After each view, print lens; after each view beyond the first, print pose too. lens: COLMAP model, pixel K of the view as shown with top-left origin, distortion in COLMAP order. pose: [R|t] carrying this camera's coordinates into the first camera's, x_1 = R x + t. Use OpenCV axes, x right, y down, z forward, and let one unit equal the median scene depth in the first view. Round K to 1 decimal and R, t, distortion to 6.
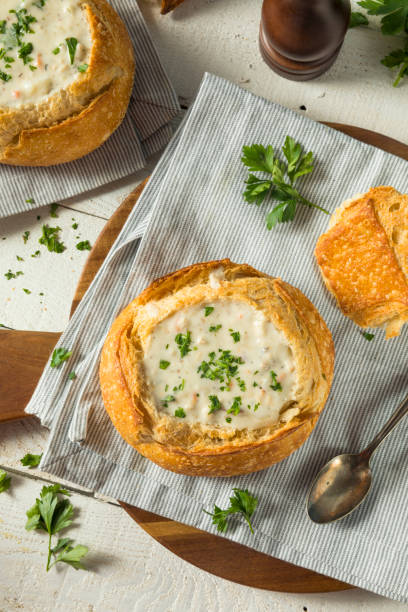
lens RADIAL K [[922.8, 0, 204.0], [0, 922.8, 306.0], [0, 0, 1]] dist [0.058599, 0.018220]
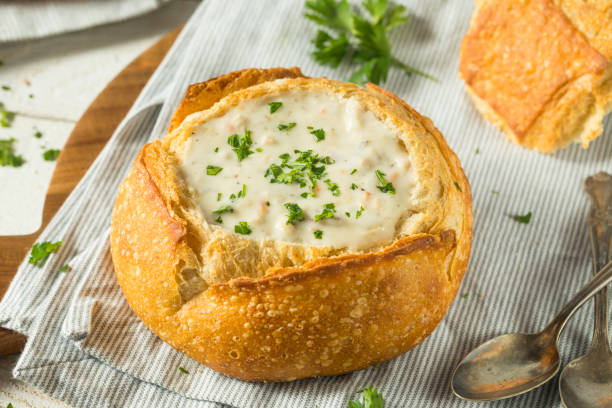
lens RADIAL K [[1954.9, 0, 306.0], [0, 1954.9, 204.0], [0, 0, 1]] dist [-0.070935, 1.110684]
pose [[0.996118, -0.047206, 0.074303, -0.082003], [0.081376, 0.815730, -0.572680, 0.884295], [-0.033577, 0.576503, 0.816405, -0.125904]]
